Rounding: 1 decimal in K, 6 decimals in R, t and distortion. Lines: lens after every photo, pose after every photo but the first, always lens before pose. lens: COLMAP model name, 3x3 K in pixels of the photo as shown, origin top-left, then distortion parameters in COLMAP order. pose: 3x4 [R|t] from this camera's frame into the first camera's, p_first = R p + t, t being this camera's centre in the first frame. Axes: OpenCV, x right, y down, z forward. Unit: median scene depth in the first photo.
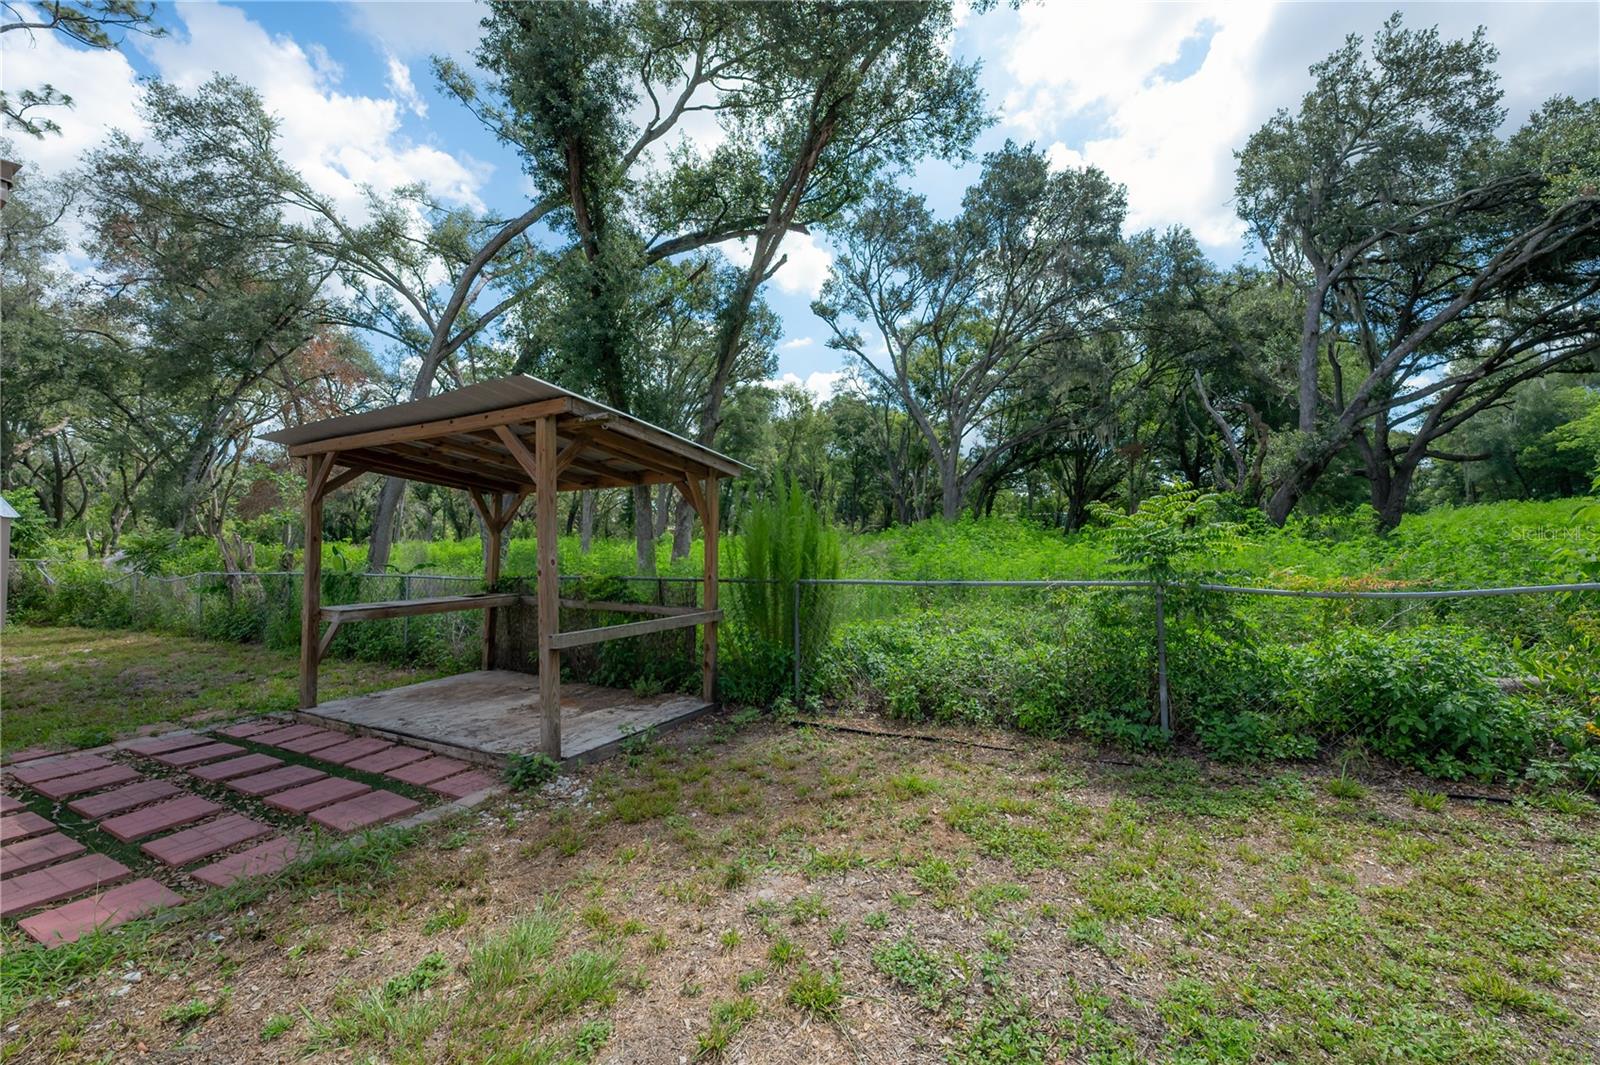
lens RADIAL K [[639.7, 0, 809.1], [0, 639.7, 530.3], [0, 0, 1]] dist [-0.005642, 0.000420]
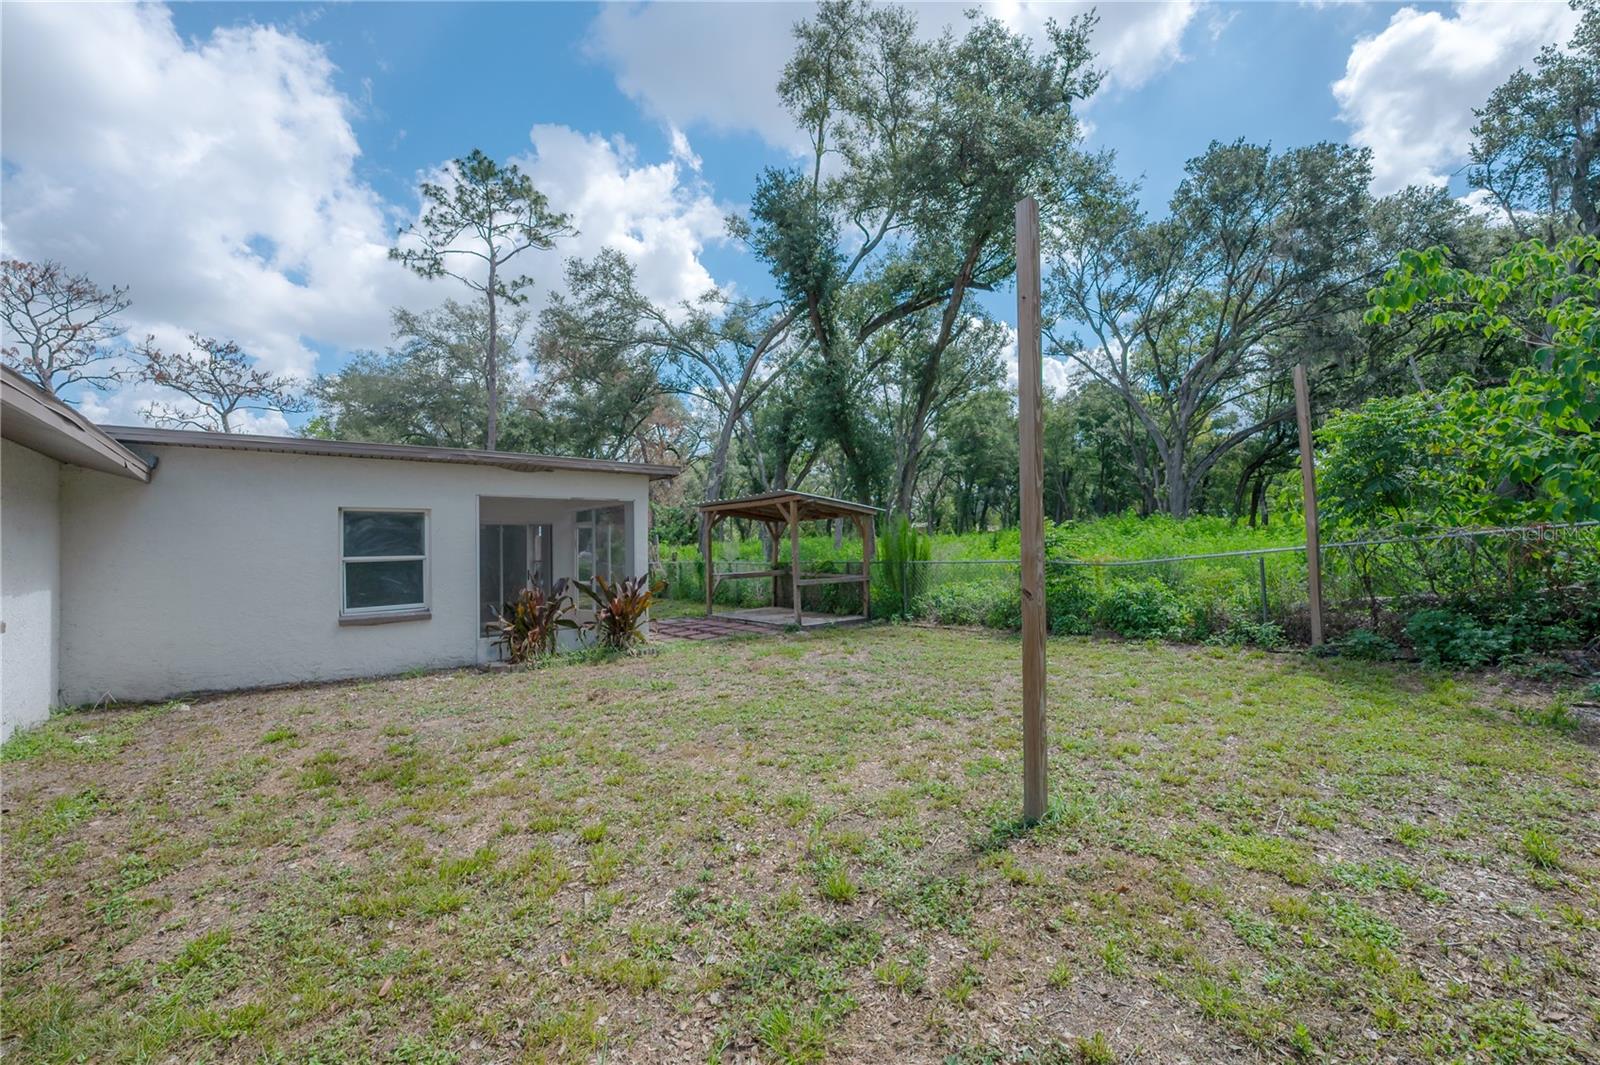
lens RADIAL K [[639.7, 0, 812.7], [0, 639.7, 529.7], [0, 0, 1]] dist [-0.005642, 0.000420]
pose [[0.925642, -0.023848, -0.377647, 0.117827], [0.026075, 0.999660, 0.000784, -0.008873], [0.377500, -0.010573, 0.925949, -0.254311]]
